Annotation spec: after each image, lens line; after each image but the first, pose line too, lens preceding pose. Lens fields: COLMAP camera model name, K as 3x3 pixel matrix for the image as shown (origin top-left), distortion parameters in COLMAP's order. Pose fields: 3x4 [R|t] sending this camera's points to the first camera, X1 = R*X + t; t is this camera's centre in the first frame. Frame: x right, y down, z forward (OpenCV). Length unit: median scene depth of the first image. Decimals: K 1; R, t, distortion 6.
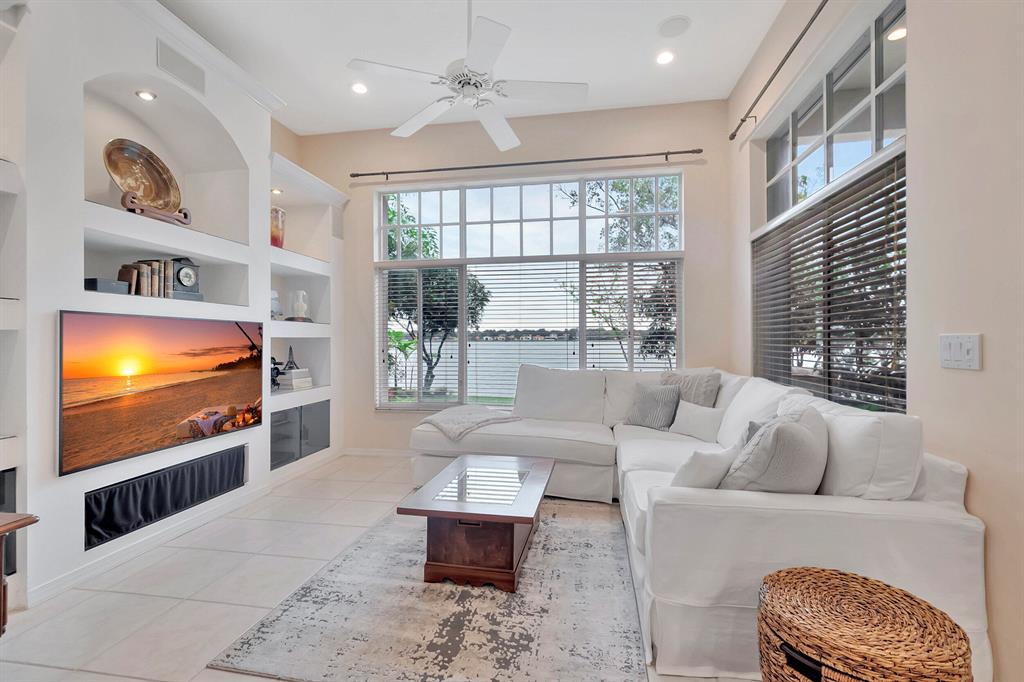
lens RADIAL K [[455.7, 0, 507.0], [0, 455.7, 338.5], [0, 0, 1]] dist [-0.000933, -0.000975]
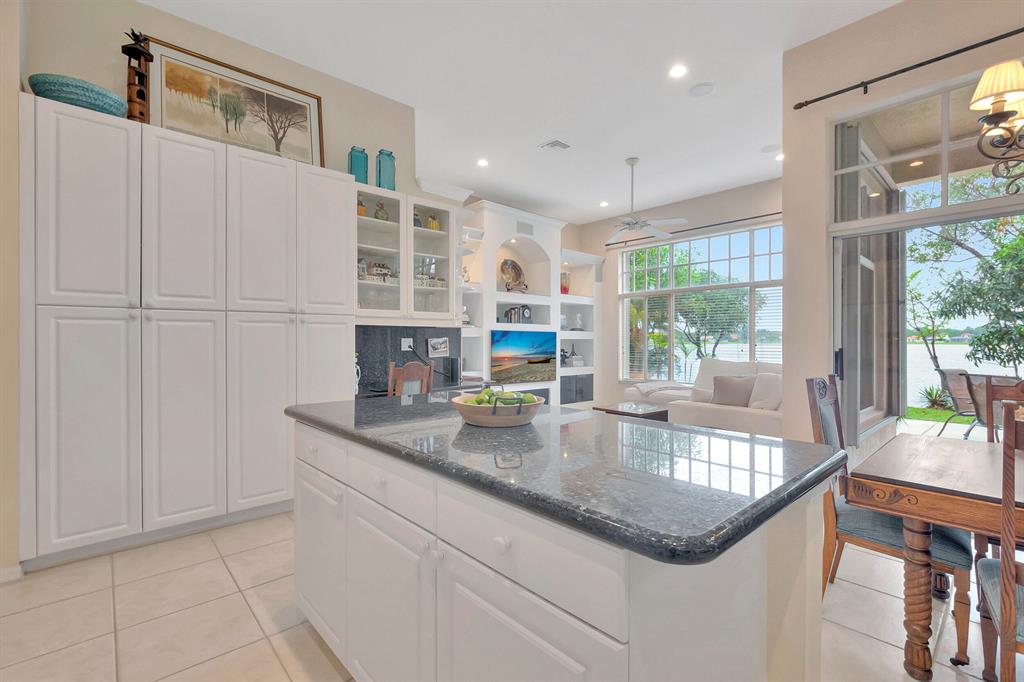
lens RADIAL K [[455.7, 0, 507.0], [0, 455.7, 338.5], [0, 0, 1]] dist [-0.000933, -0.000975]
pose [[0.783950, 0.002692, -0.620818, 0.648423], [-0.003515, 0.999994, -0.000103, -0.005161], [0.620814, 0.002263, 0.783955, -0.866813]]
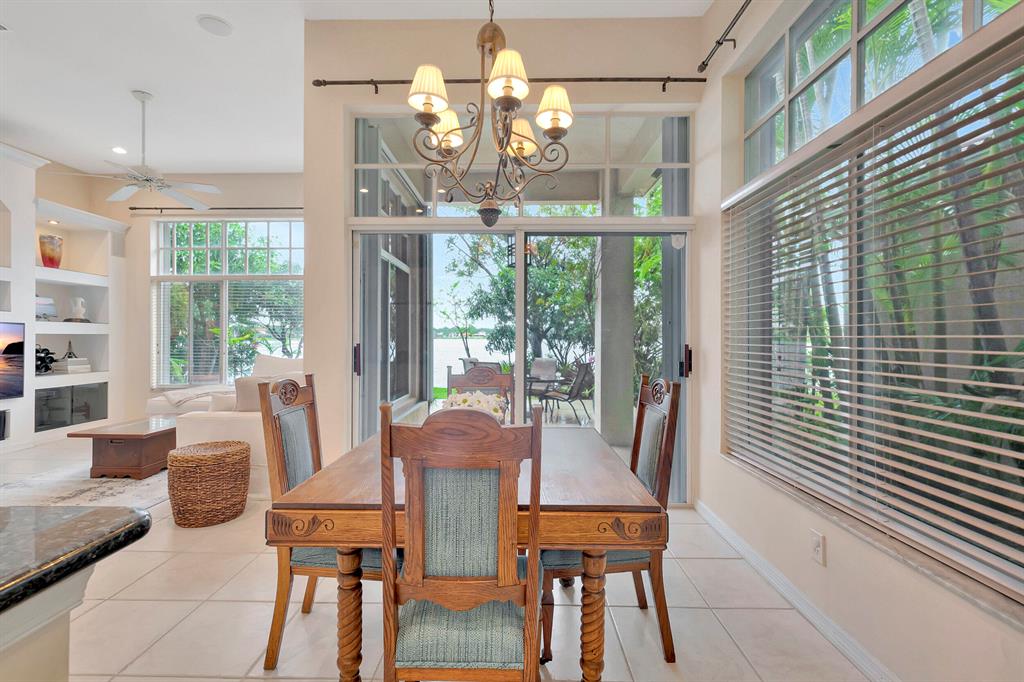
lens RADIAL K [[455.2, 0, 510.4], [0, 455.2, 336.4], [0, 0, 1]] dist [-0.001717, -0.000406]
pose [[0.988108, 0.005312, 0.153673, 0.781708], [-0.005517, 0.999984, 0.000907, -0.004777], [-0.153665, -0.001744, 0.988121, -0.648537]]
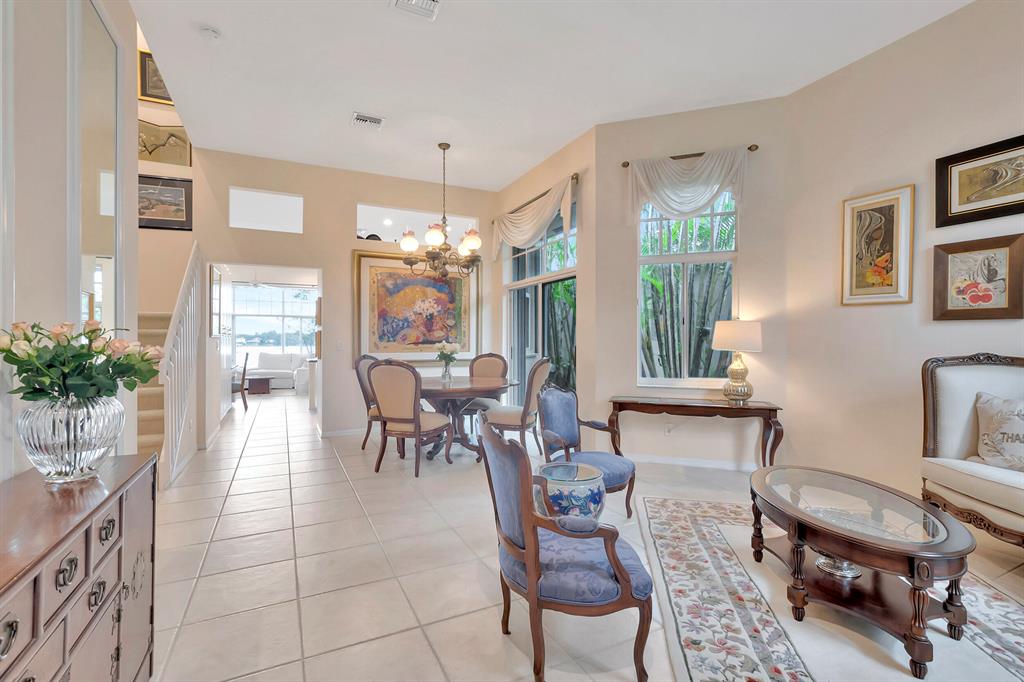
lens RADIAL K [[455.7, 0, 507.0], [0, 455.7, 338.5], [0, 0, 1]] dist [-0.000933, -0.000975]
pose [[0.805933, 0.005546, 0.591980, -0.584042], [0.000490, 0.999950, -0.010036, -0.004460], [-0.592006, 0.008378, 0.805890, -3.170776]]
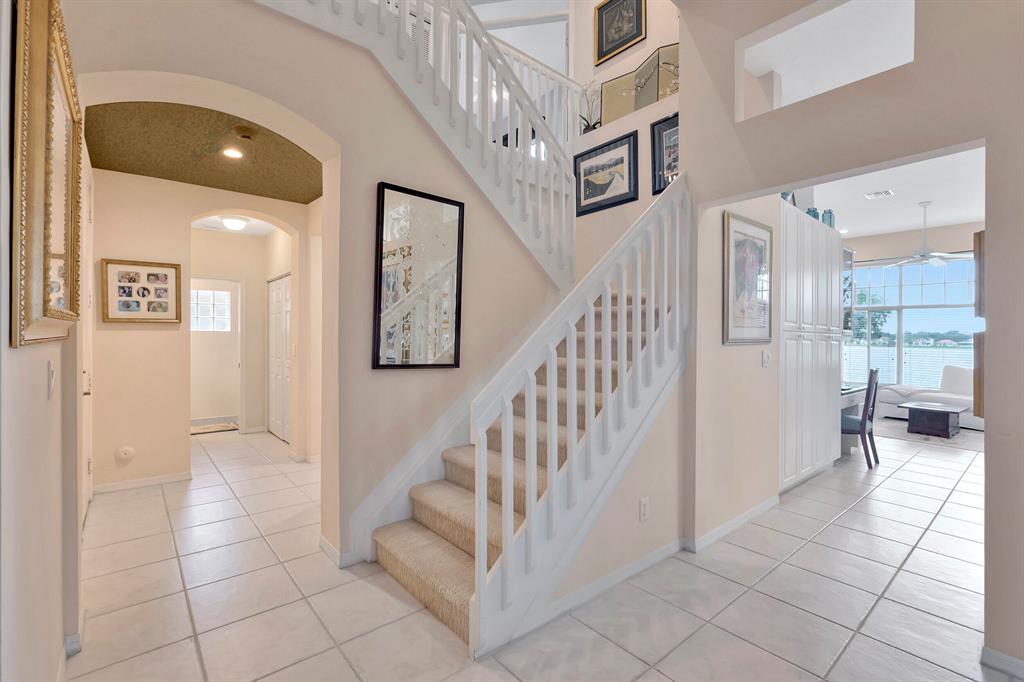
lens RADIAL K [[455.7, 0, 507.0], [0, 455.7, 338.5], [0, 0, 1]] dist [-0.000933, -0.000975]
pose [[0.766098, 0.011053, -0.642629, -0.199257], [-0.013219, 0.999912, 0.001439, -0.035897], [0.642588, 0.007393, 0.766176, -2.103519]]
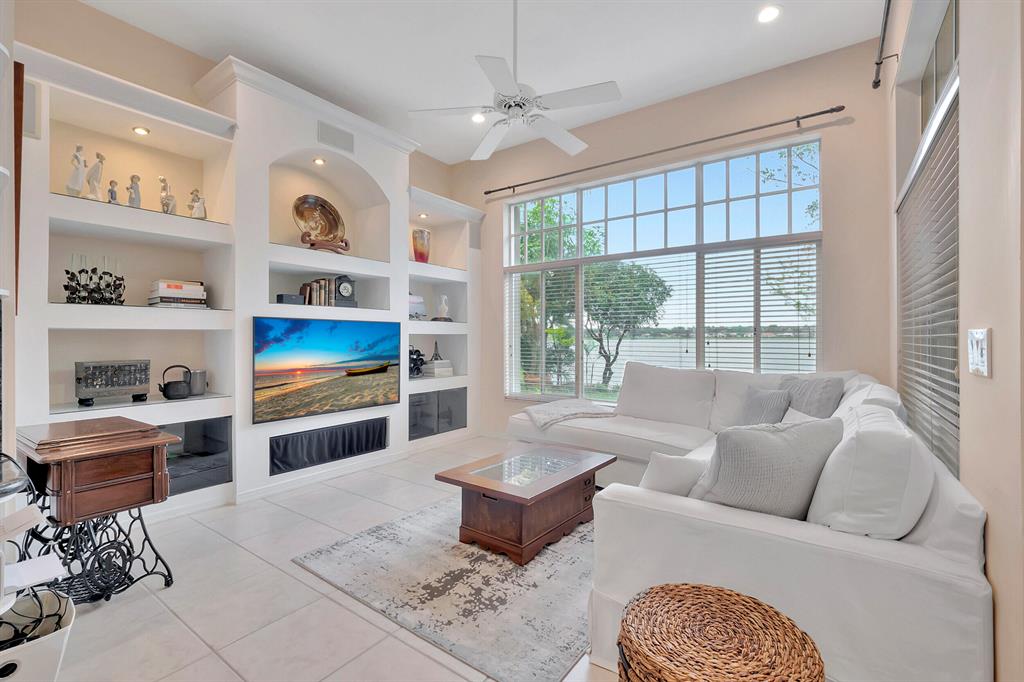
lens RADIAL K [[452.2, 0, 508.7], [0, 452.2, 336.4], [0, 0, 1]] dist [-0.002419, -0.000797]
pose [[0.898856, 0.002346, -0.438239, 0.314386], [-0.001321, 0.999996, 0.002644, 0.000113], [0.438243, -0.001798, 0.898855, 0.002994]]
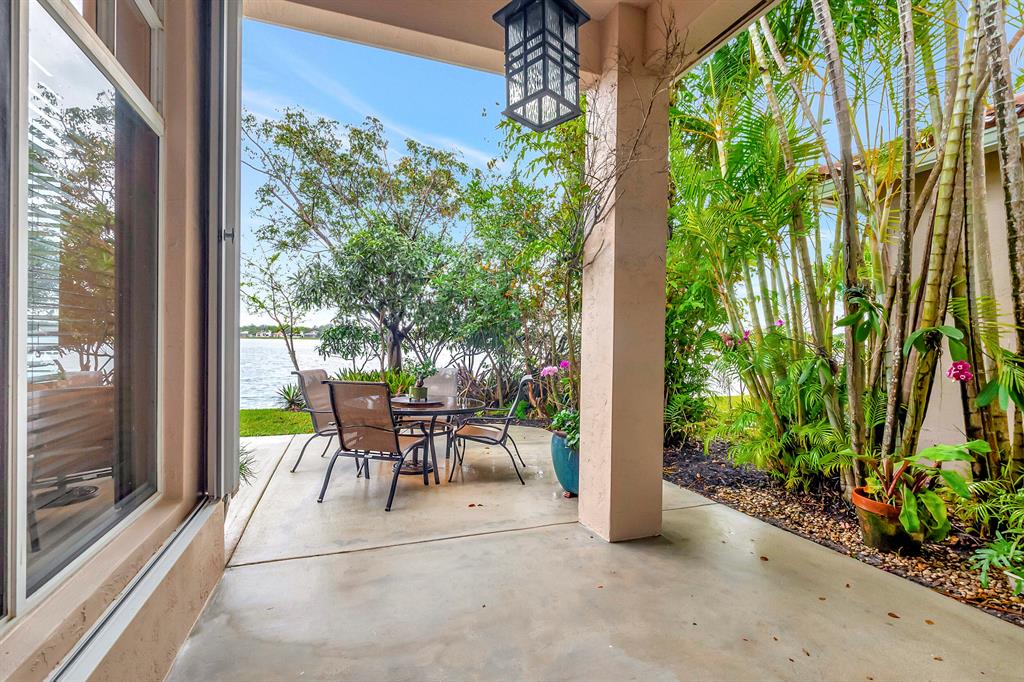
lens RADIAL K [[458.8, 0, 506.1], [0, 458.8, 346.3], [0, 0, 1]] dist [0.000760, -0.000261]
pose [[0.868789, 0.008730, 0.495106, 0.763731], [-0.018464, 0.999720, 0.014772, 0.008482], [-0.494838, -0.021976, 0.868707, 0.395995]]
